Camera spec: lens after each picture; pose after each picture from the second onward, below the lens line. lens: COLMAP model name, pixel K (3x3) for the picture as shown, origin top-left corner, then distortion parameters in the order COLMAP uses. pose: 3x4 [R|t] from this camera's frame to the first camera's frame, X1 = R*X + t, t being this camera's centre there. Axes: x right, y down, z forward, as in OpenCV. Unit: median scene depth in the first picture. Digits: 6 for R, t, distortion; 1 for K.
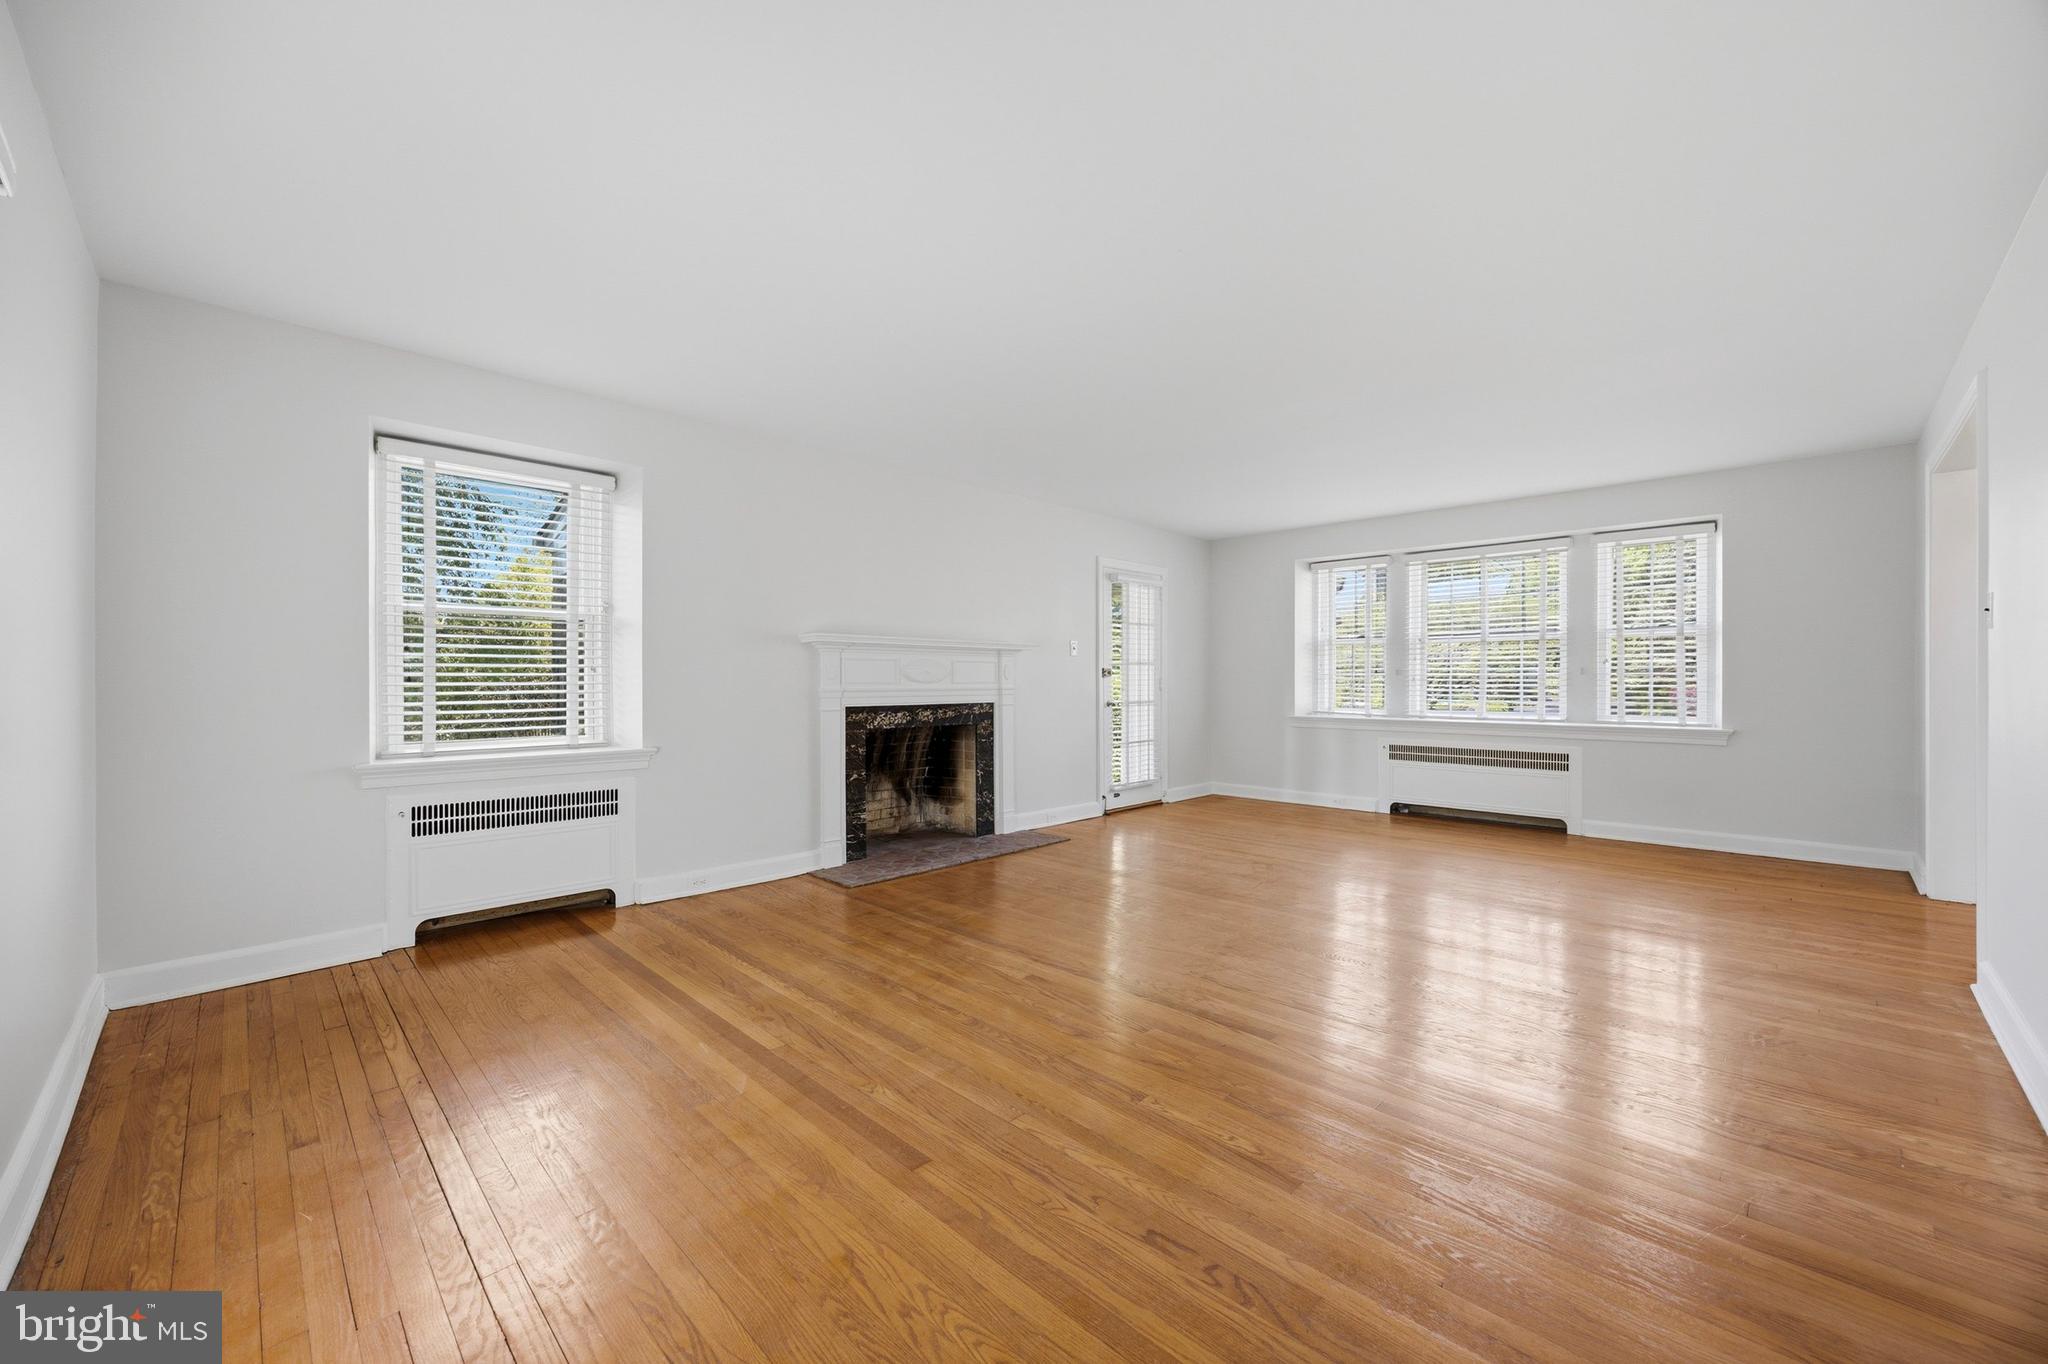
lens RADIAL K [[798.8, 0, 1024.0], [0, 798.8, 682.0], [0, 0, 1]] dist [-0.000770, -0.000051]
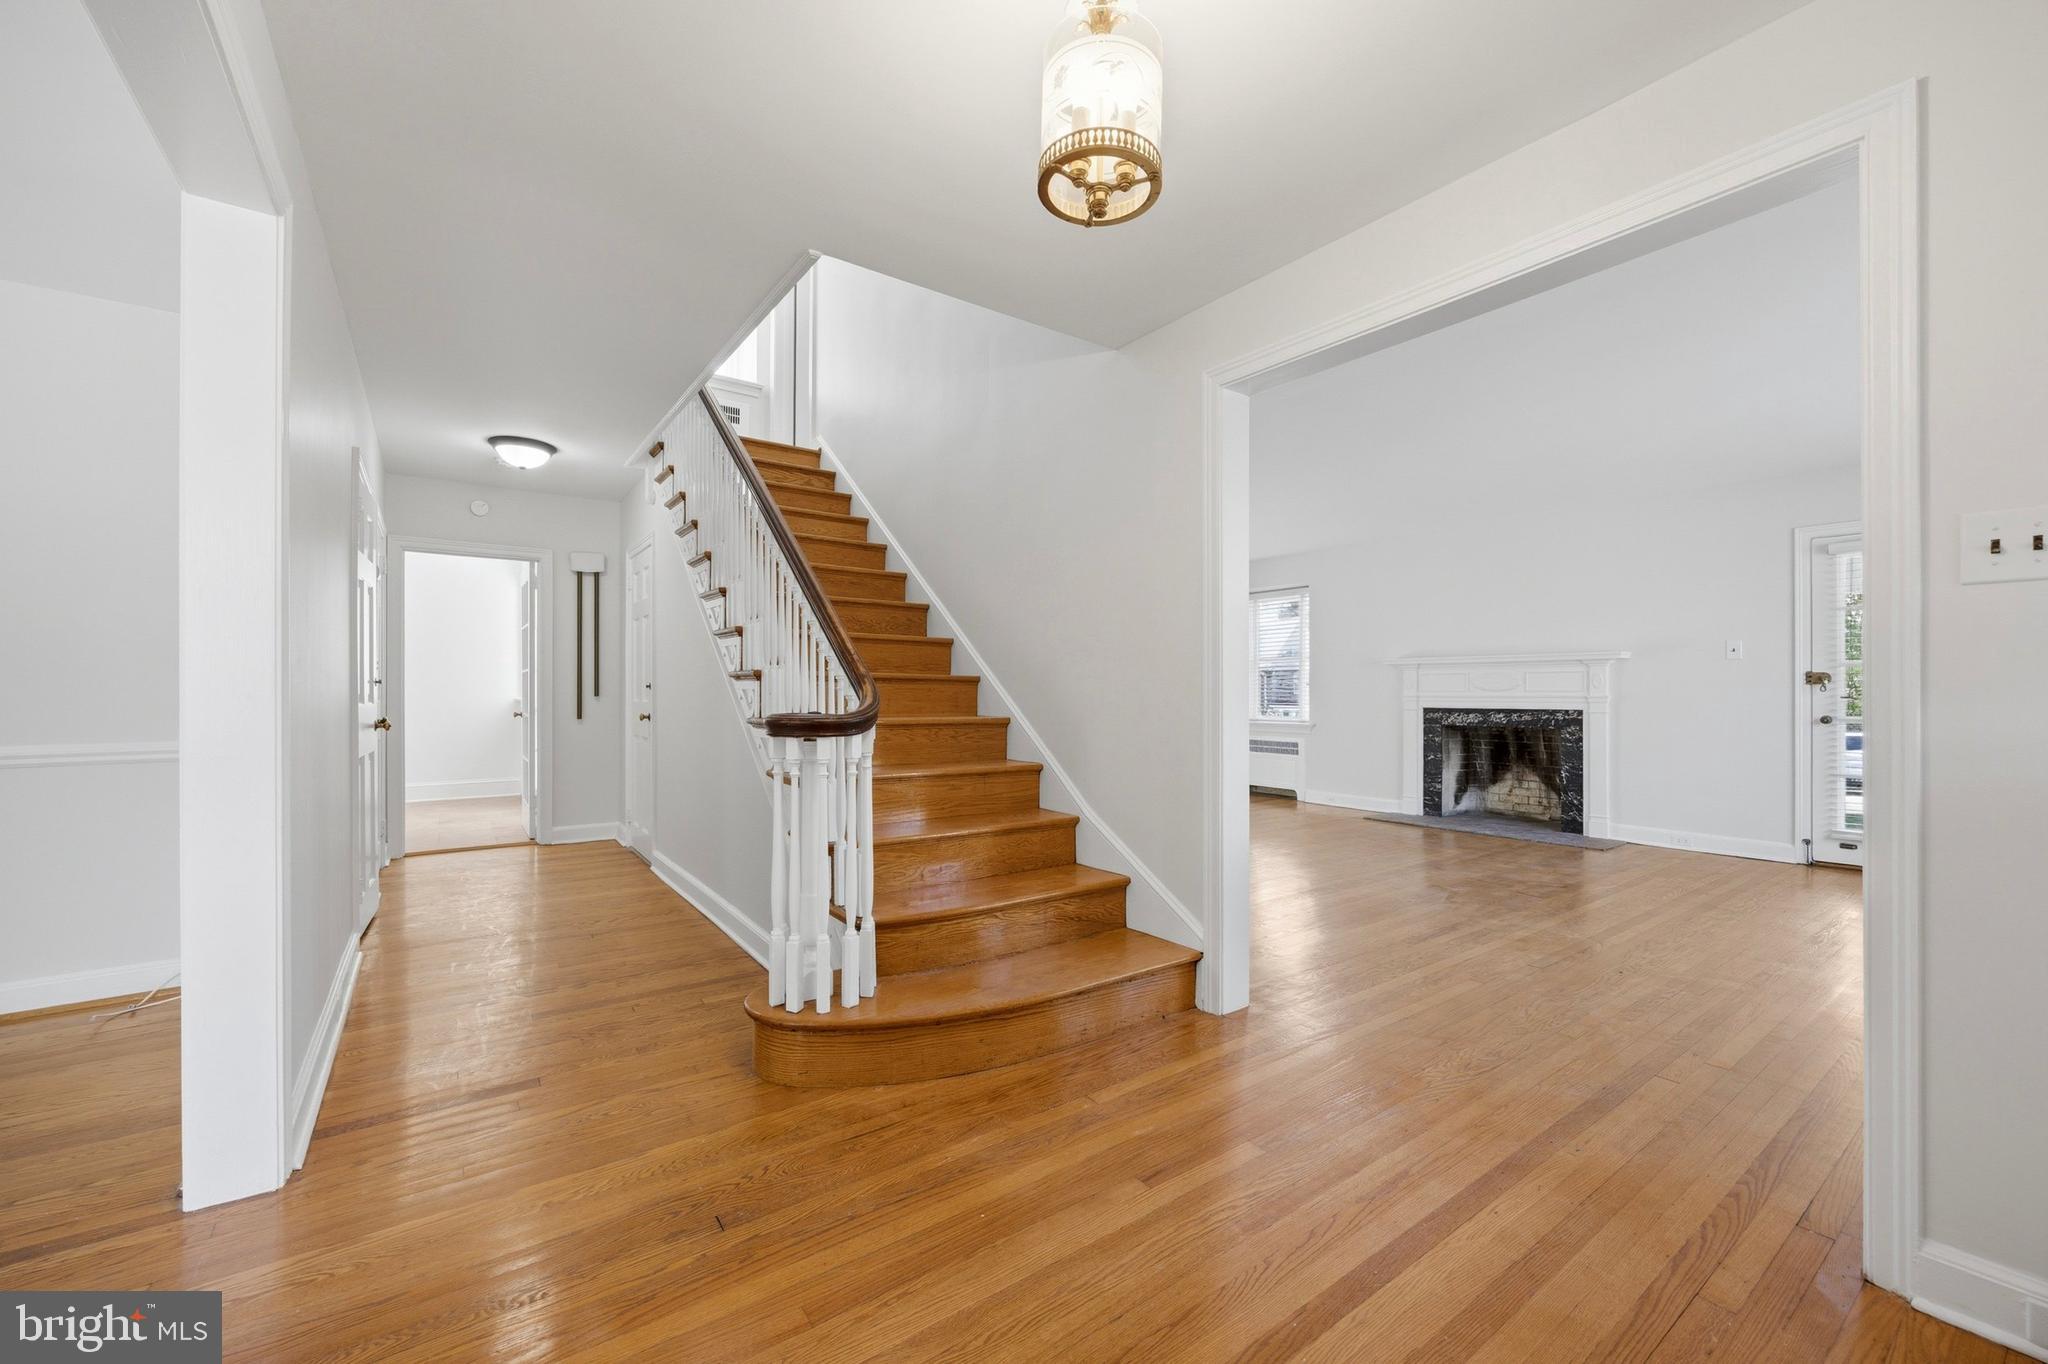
lens RADIAL K [[798.8, 0, 1024.0], [0, 798.8, 682.0], [0, 0, 1]] dist [-0.000770, -0.000051]
pose [[-0.162188, -0.014806, -0.986649, 1.195588], [-0.007048, 0.999879, -0.013846, 0.008976], [0.986735, 0.004708, -0.162273, 0.467936]]
